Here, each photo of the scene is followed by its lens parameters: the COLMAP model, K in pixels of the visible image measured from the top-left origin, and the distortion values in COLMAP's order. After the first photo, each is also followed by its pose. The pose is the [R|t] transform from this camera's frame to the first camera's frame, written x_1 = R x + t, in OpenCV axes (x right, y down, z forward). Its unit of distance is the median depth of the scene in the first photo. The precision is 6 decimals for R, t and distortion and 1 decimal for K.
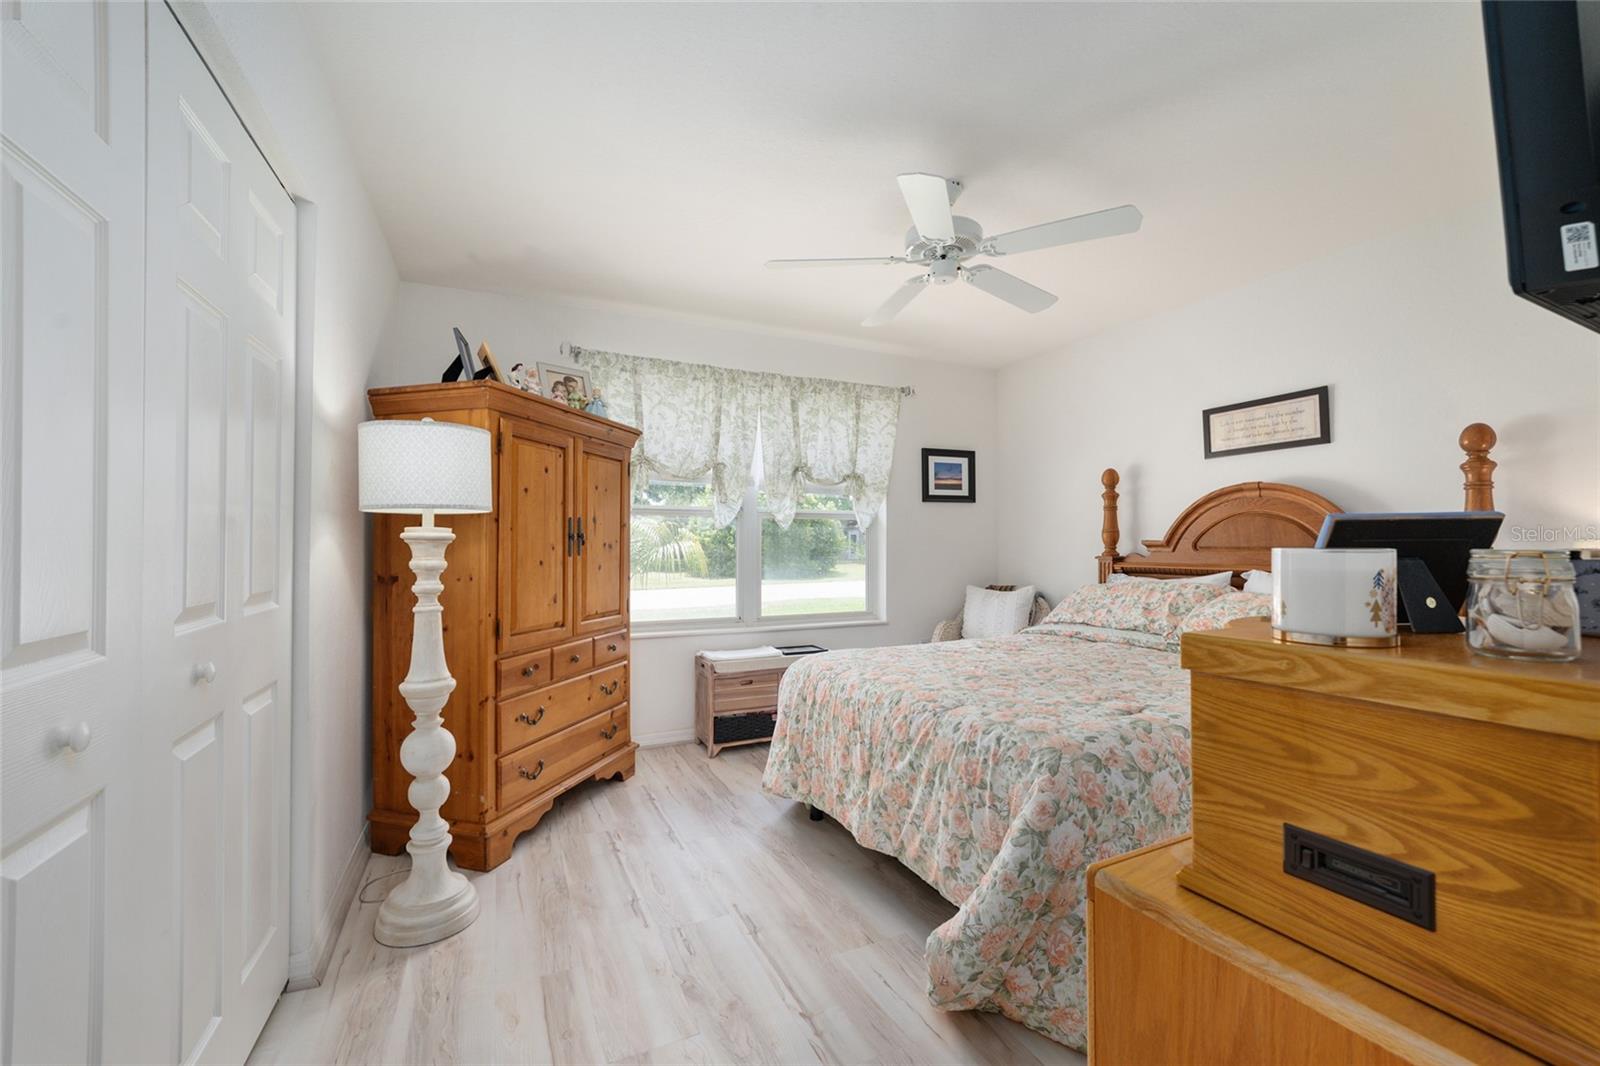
lens RADIAL K [[650.0, 0, 806.1], [0, 650.0, 540.6], [0, 0, 1]] dist [-0.021760, 0.006378]
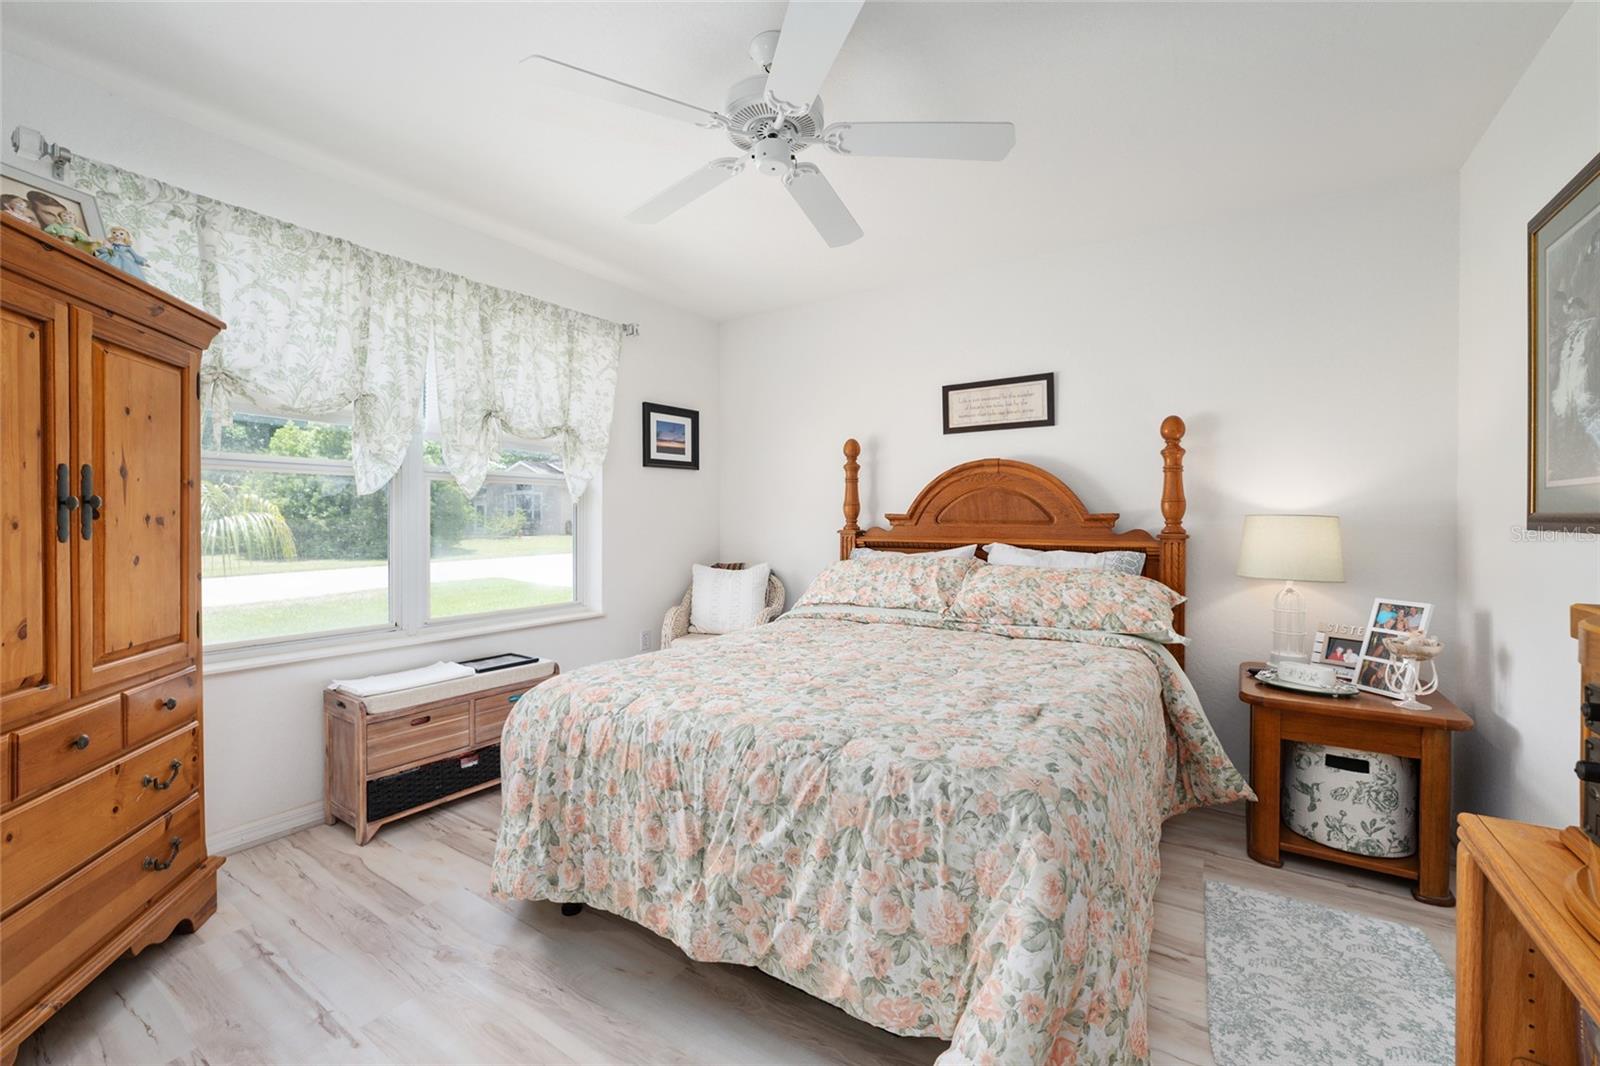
lens RADIAL K [[650.0, 0, 791.3], [0, 650.0, 525.9], [0, 0, 1]] dist [-0.021760, 0.006378]
pose [[0.857508, -0.005399, 0.514443, -0.122773], [-0.004740, 0.999820, 0.018394, 0.000411], [-0.514449, -0.018211, 0.857327, 0.261823]]
